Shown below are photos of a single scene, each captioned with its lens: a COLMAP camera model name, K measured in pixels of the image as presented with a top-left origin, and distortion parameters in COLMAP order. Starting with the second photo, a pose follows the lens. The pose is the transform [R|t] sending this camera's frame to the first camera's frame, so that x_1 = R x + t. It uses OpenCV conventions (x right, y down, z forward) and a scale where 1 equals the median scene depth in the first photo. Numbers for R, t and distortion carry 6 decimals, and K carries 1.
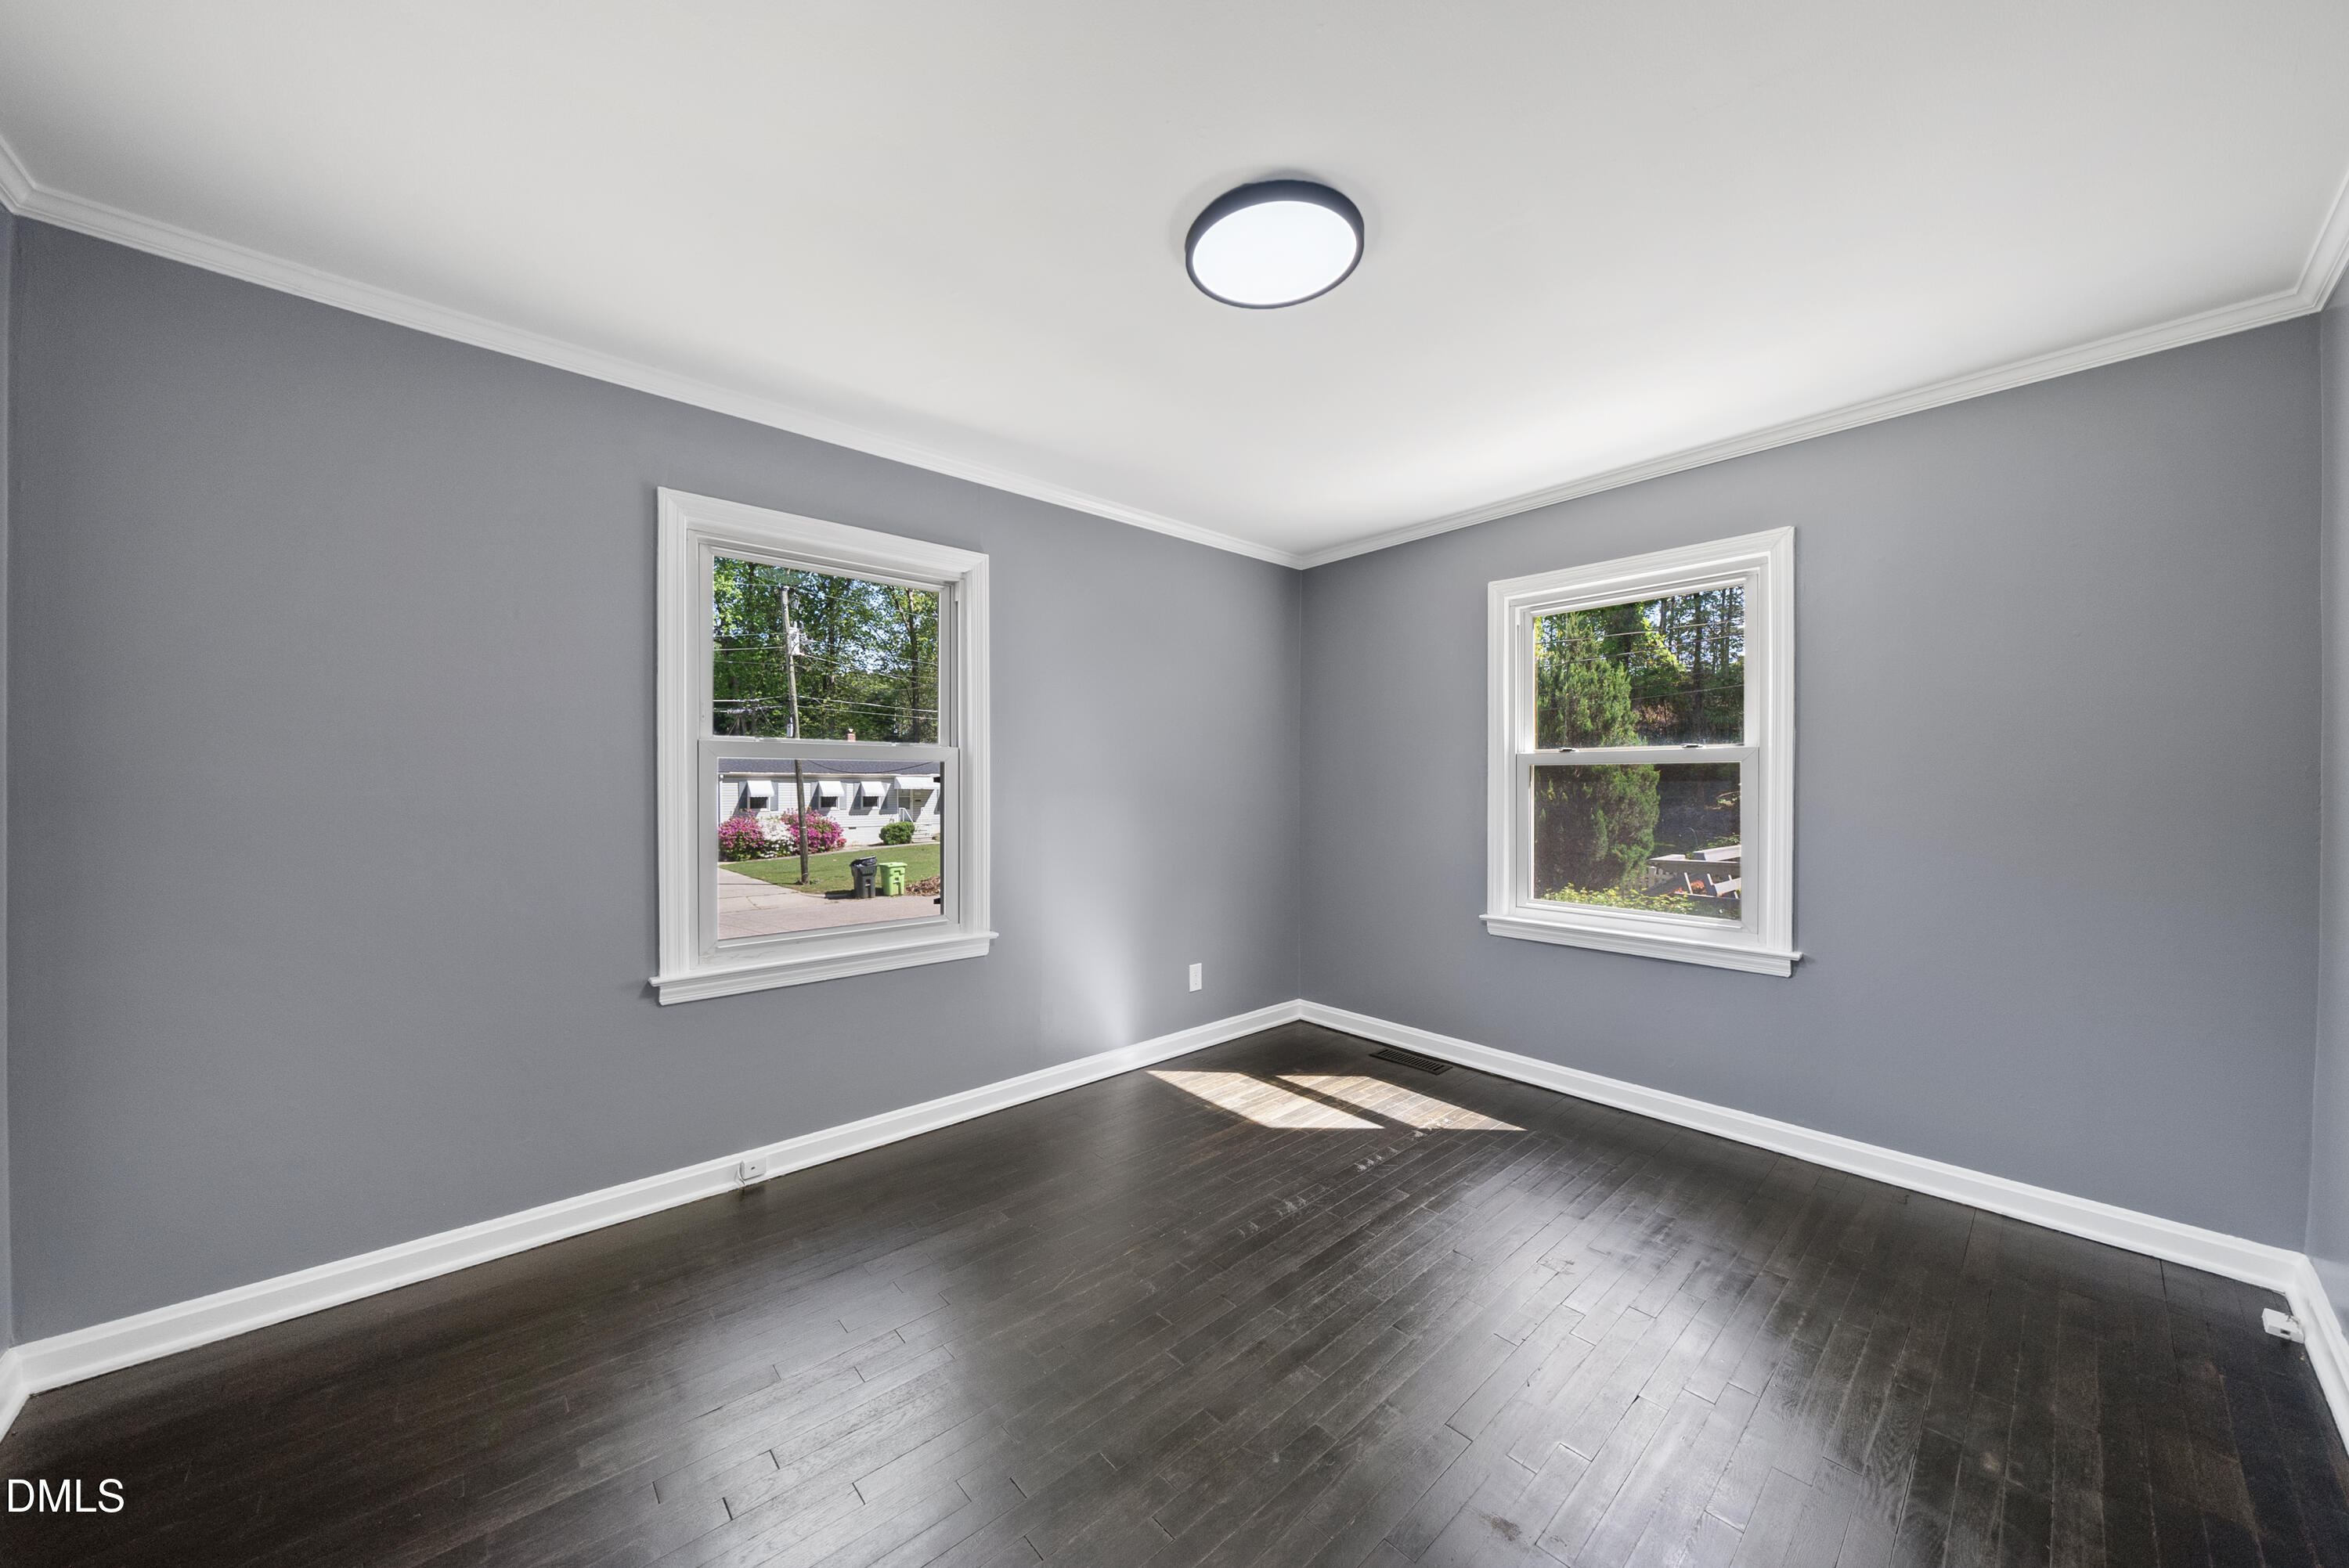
lens RADIAL K [[805.1, 0, 1167.9], [0, 805.1, 787.5], [0, 0, 1]] dist [-0.006660, 0.000054]
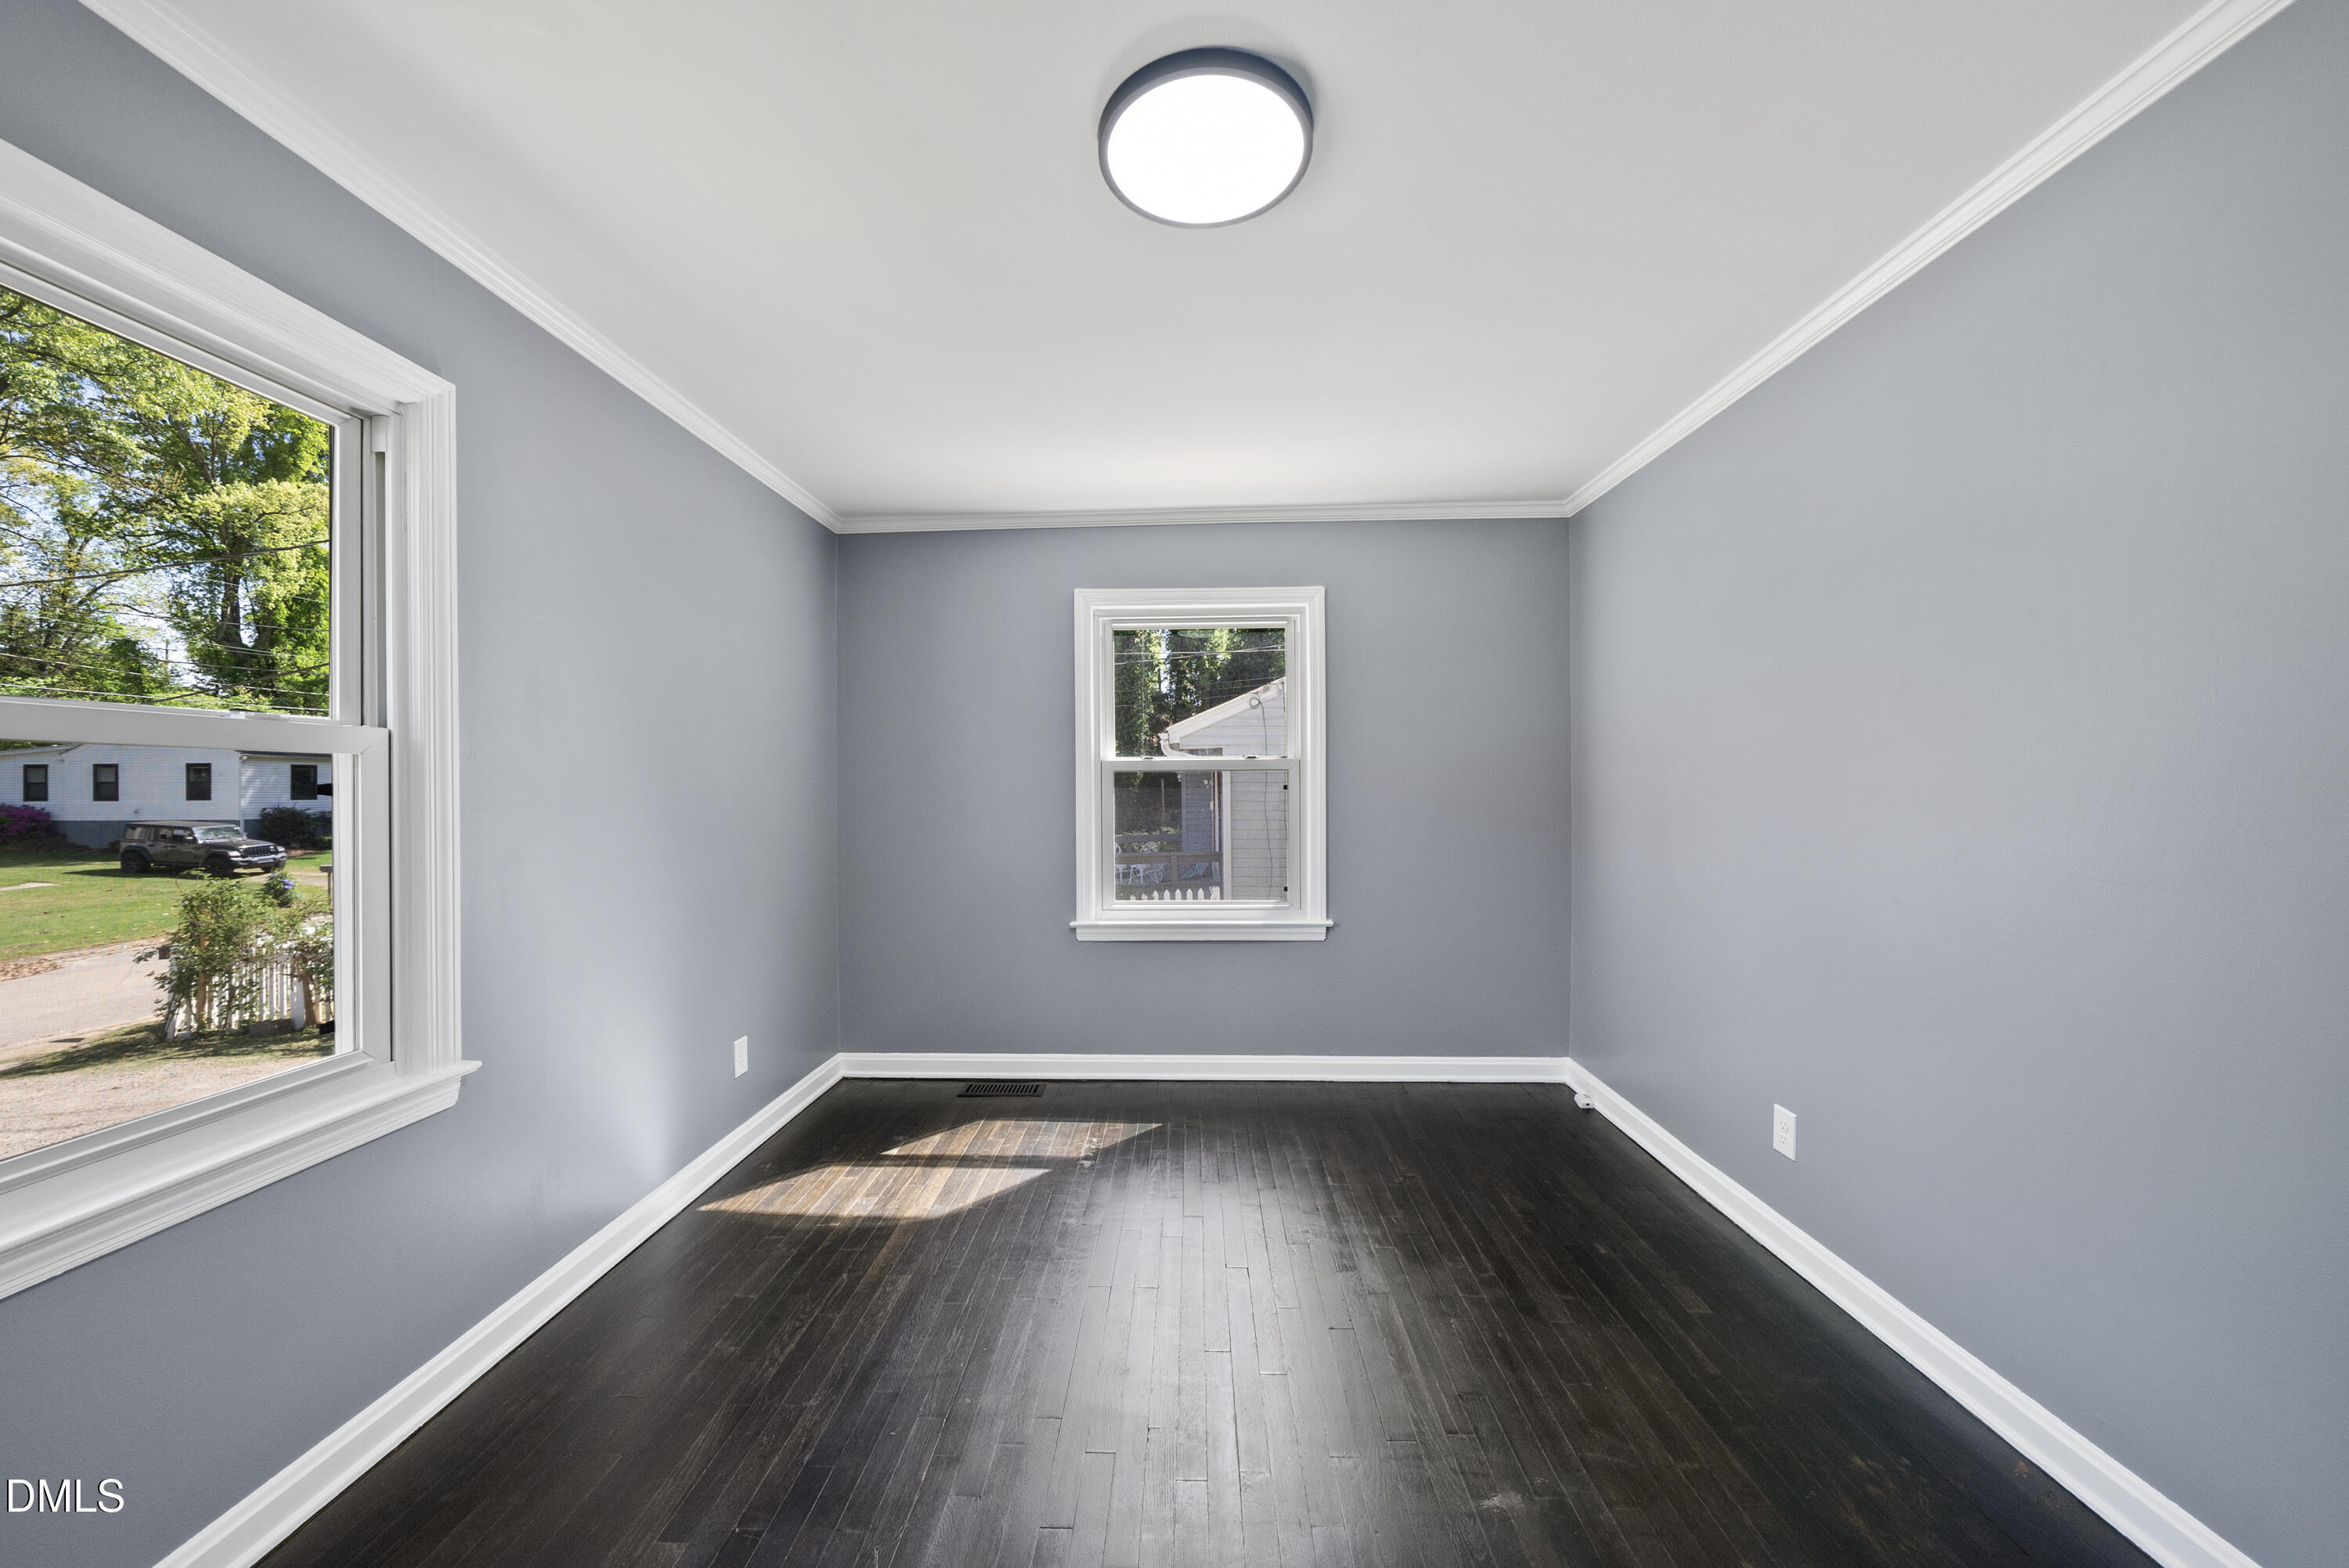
lens RADIAL K [[805.1, 0, 1167.9], [0, 805.1, 787.5], [0, 0, 1]] dist [-0.006660, 0.000054]
pose [[0.690075, -0.004995, 0.723720, -0.269407], [0.010360, 0.999942, -0.002977, -0.003983], [-0.723663, 0.009552, 0.690087, 0.250412]]
